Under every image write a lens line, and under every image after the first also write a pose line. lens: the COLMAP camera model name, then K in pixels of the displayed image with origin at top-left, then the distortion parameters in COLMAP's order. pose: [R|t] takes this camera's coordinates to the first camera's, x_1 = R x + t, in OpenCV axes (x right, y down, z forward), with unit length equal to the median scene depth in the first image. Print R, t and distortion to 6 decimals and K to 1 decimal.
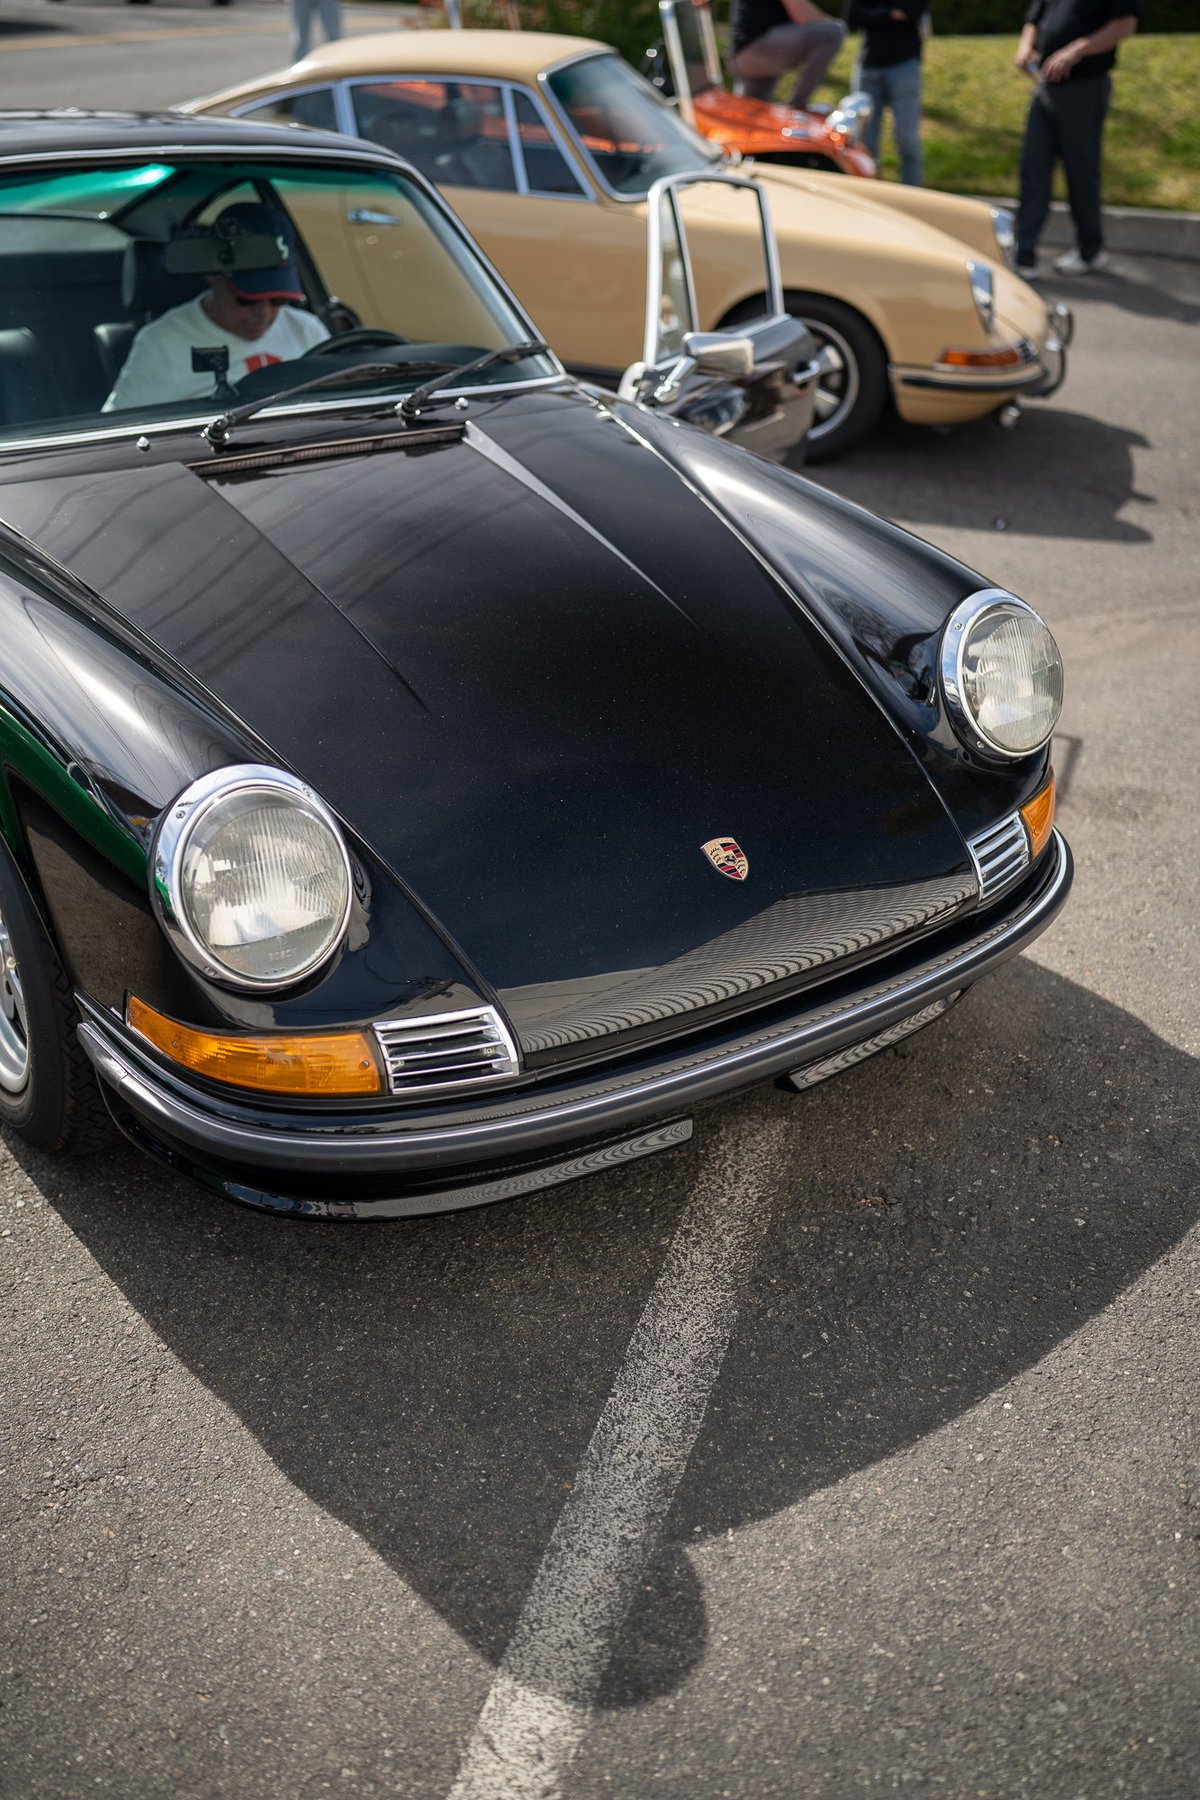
lens RADIAL K [[1775.8, 0, 592.6], [0, 1775.8, 926.1], [0, 0, 1]] dist [-0.045751, 0.193421]
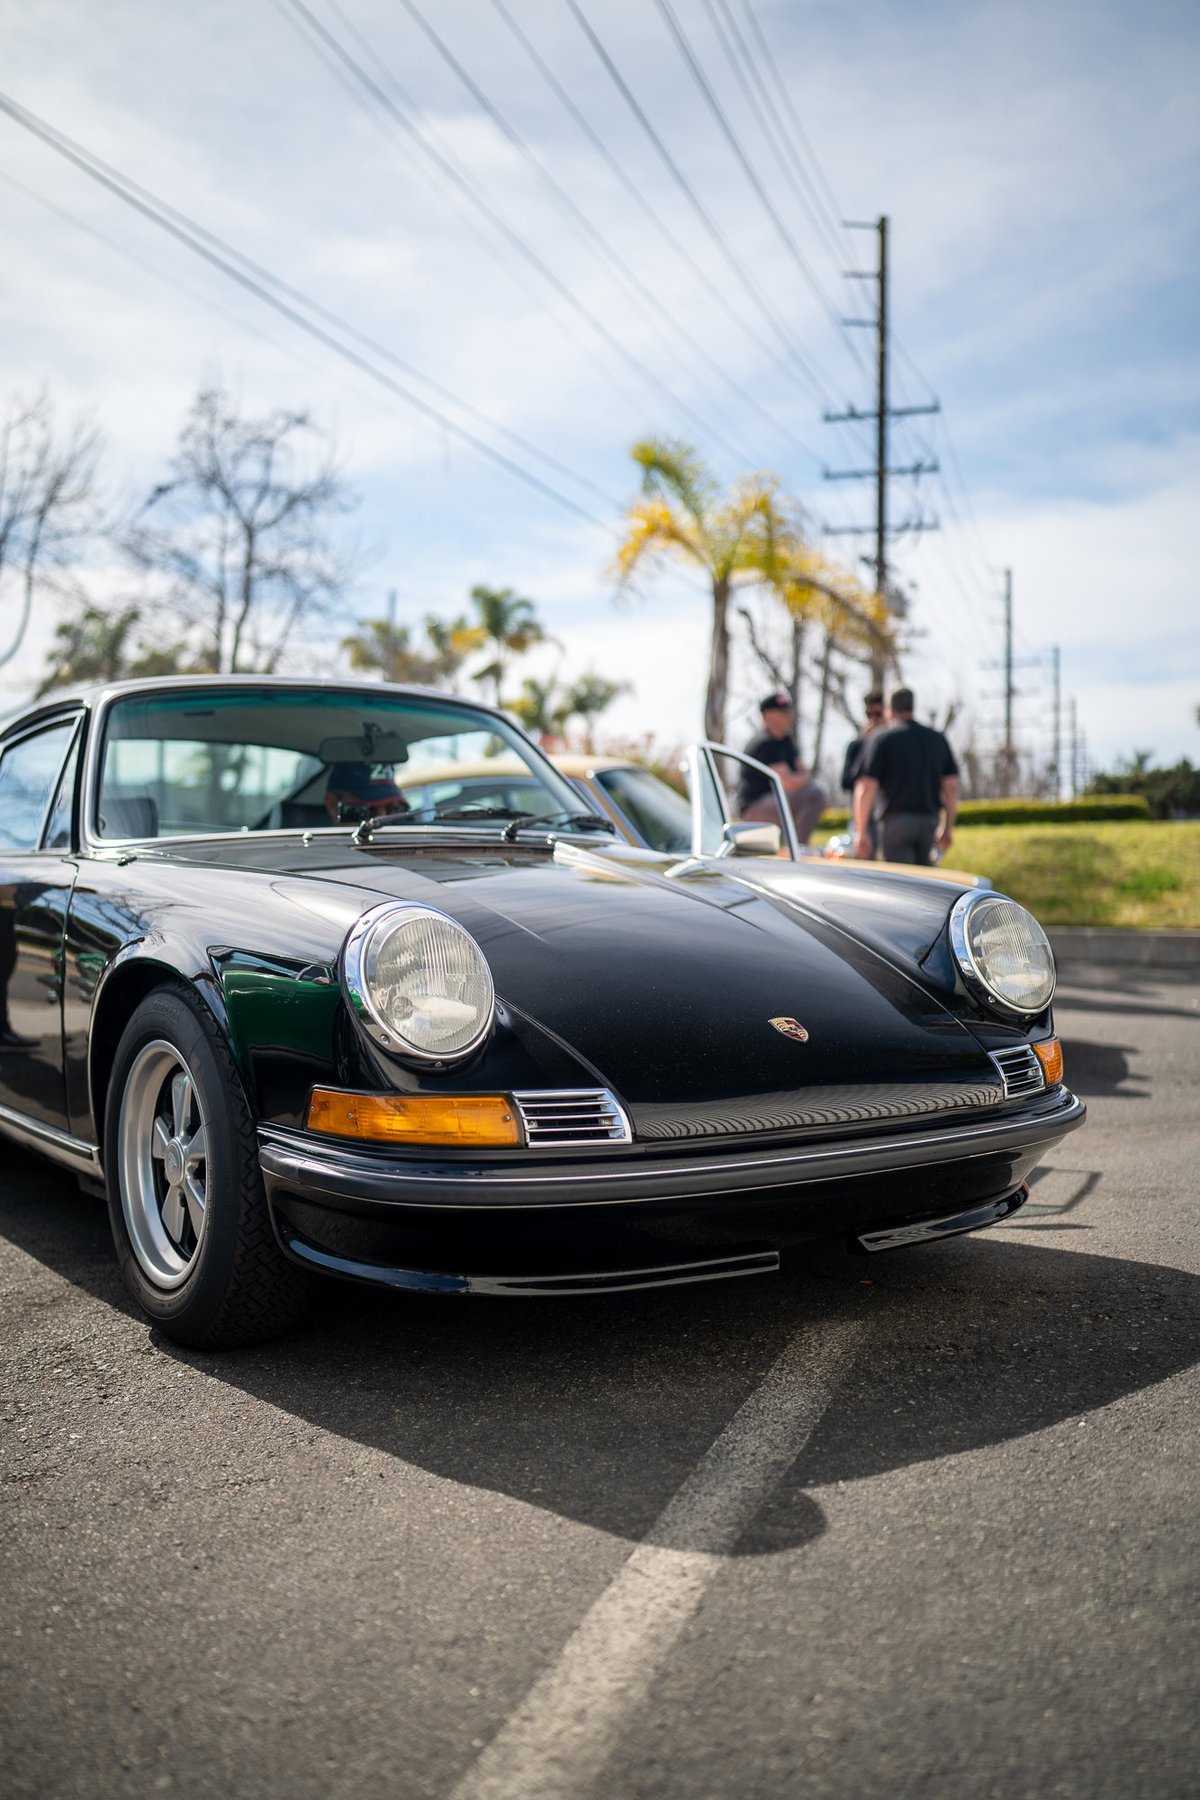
lens RADIAL K [[1774.3, 0, 600.0], [0, 1774.3, 900.0], [0, 0, 1]] dist [-0.015809, 0.183778]
pose [[0.999381, -0.034487, -0.006900, -0.050132], [0.027402, 0.886499, -0.461919, 0.504468], [0.022047, 0.461444, 0.886895, -0.148885]]
